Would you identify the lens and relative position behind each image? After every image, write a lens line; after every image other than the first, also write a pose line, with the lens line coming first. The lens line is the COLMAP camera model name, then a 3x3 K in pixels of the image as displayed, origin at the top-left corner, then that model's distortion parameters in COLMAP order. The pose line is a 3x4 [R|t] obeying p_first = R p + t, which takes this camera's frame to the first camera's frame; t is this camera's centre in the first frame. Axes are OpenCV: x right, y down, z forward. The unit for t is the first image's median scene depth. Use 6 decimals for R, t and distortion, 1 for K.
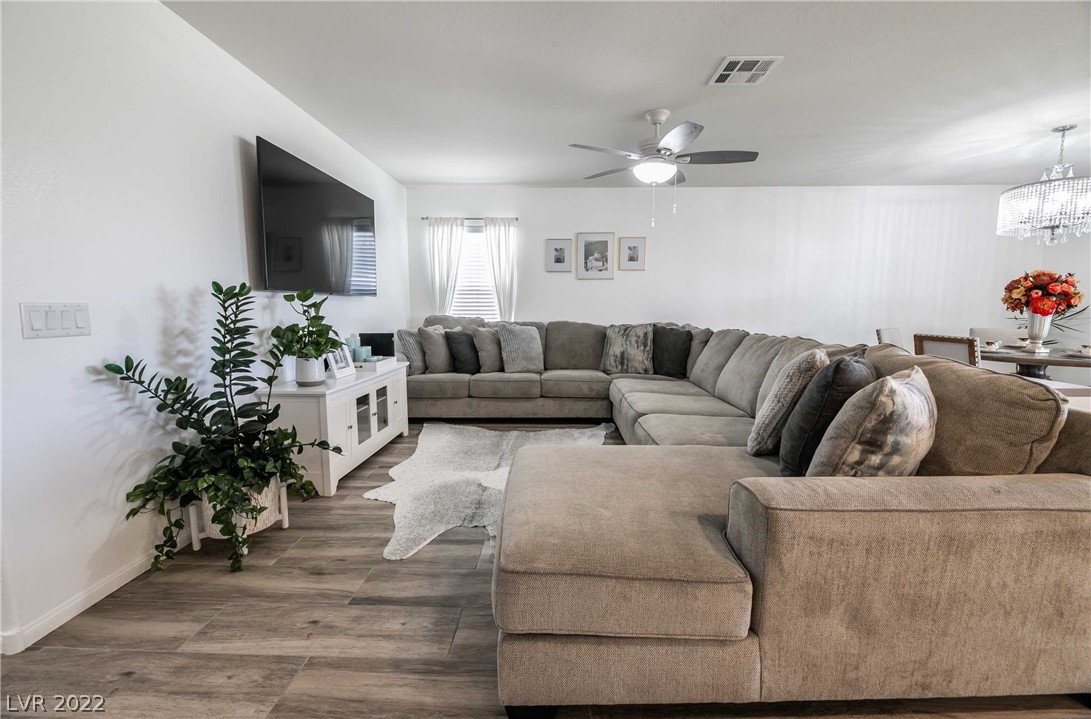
lens RADIAL K [[444.1, 0, 549.4], [0, 444.1, 356.6], [0, 0, 1]] dist [-0.000077, -0.003063]
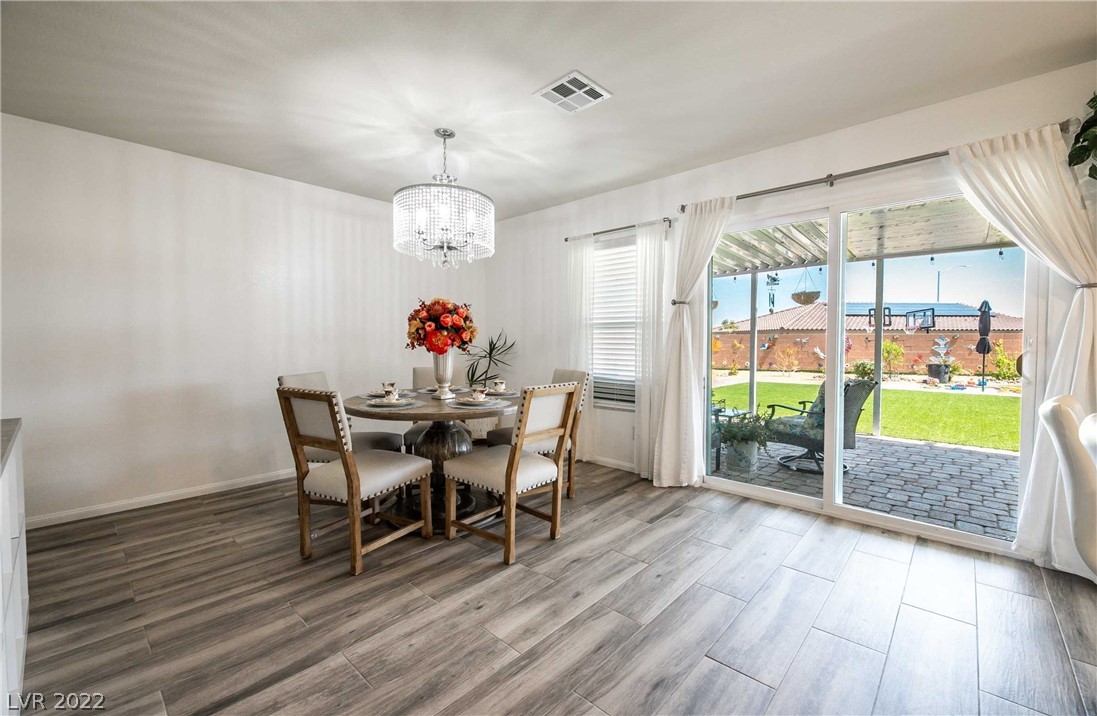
lens RADIAL K [[451.6, 0, 552.0], [0, 451.6, 355.2], [0, 0, 1]] dist [-0.001886, -0.000267]
pose [[0.659788, -0.022494, 0.751115, 0.800495], [0.082429, 0.995687, -0.042587, -0.048884], [-0.746917, 0.090012, 0.658796, 0.389171]]
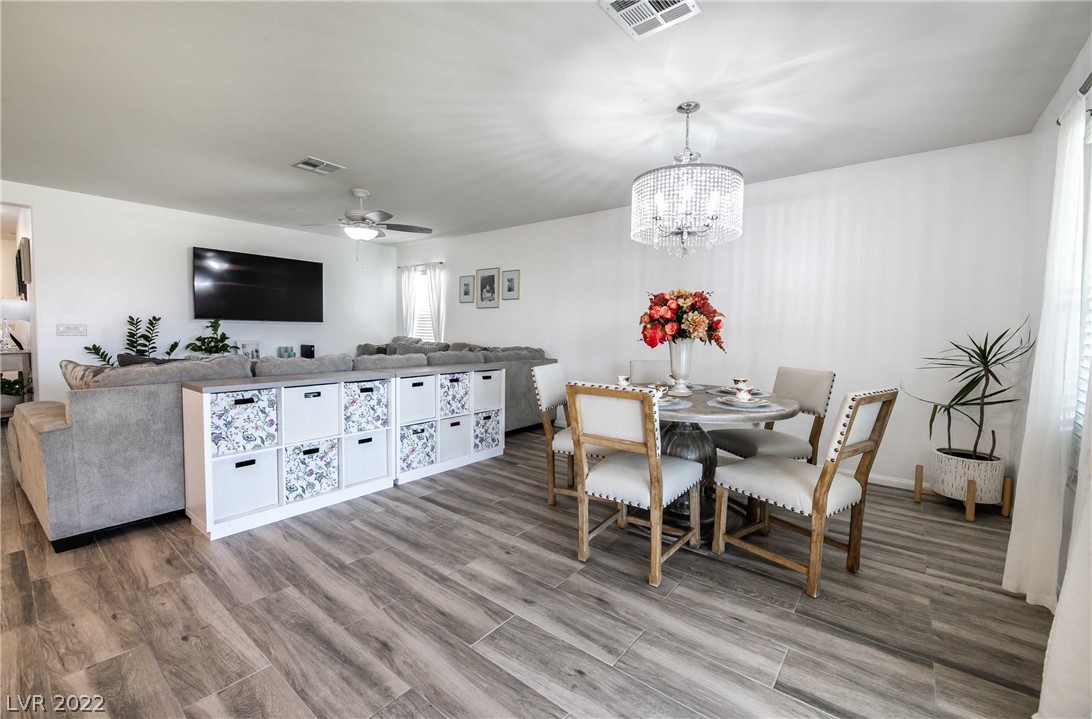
lens RADIAL K [[446.7, 0, 546.0], [0, 446.7, 359.5], [0, 0, 1]] dist [0.000209, -0.000370]
pose [[0.795783, 0.052042, -0.603342, 1.815644], [-0.083058, 0.996265, -0.023616, -0.046367], [0.599860, 0.068905, 0.797133, 0.316685]]
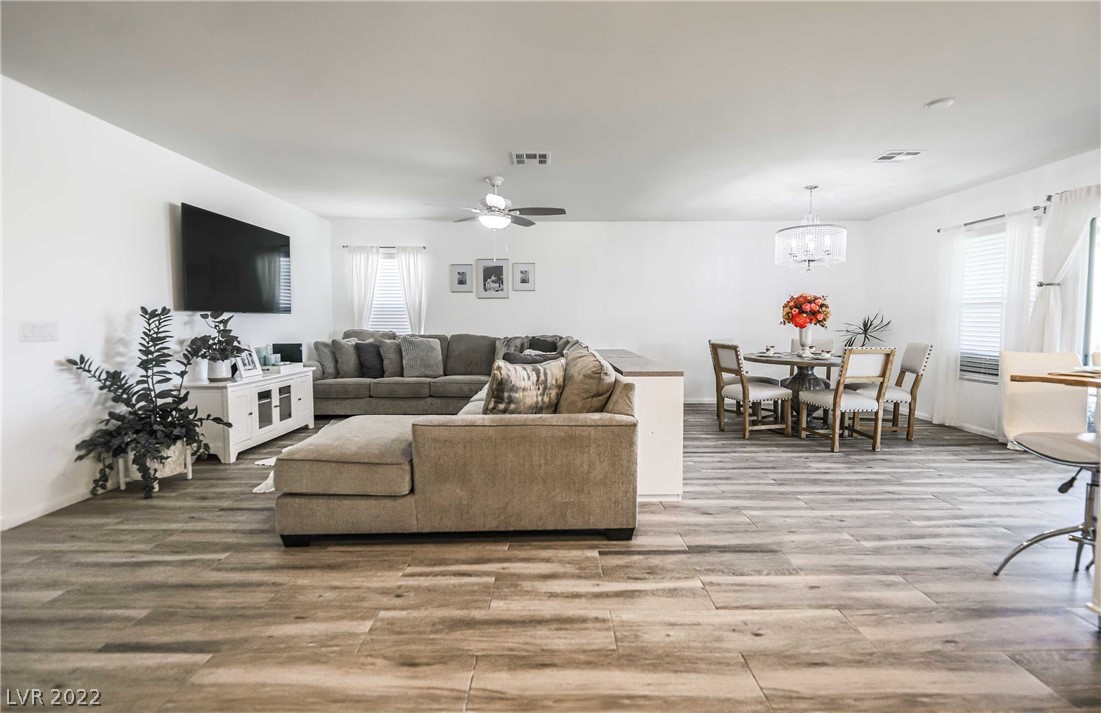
lens RADIAL K [[475.6, 0, 553.4], [0, 475.6, 347.7], [0, 0, 1]] dist [0.001448, -0.003419]
pose [[0.999607, -0.003076, 0.027859, 0.436876], [0.004618, 0.998449, -0.055475, 0.049570], [-0.027646, 0.055582, 0.998071, -0.471723]]
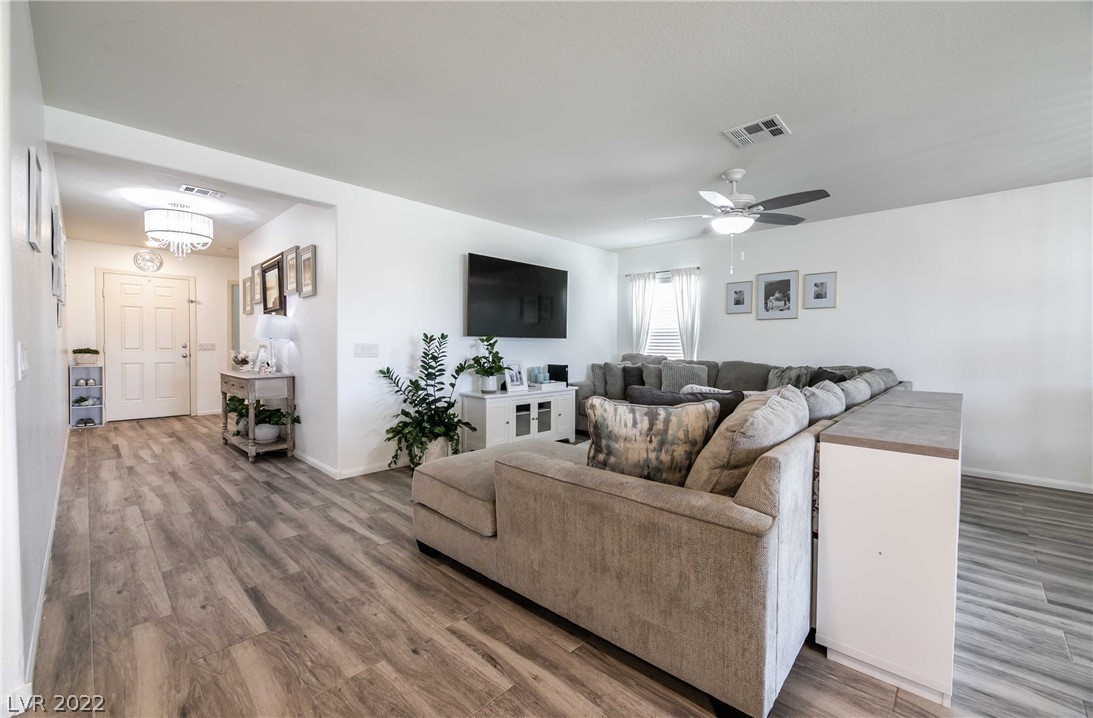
lens RADIAL K [[445.0, 0, 550.4], [0, 445.0, 356.1], [0, 0, 1]] dist [-0.000077, -0.003063]
pose [[0.740744, 0.021174, -0.671454, 0.757028], [-0.080844, 0.995049, -0.057808, 0.005249], [0.666905, 0.097104, 0.738788, -0.082831]]
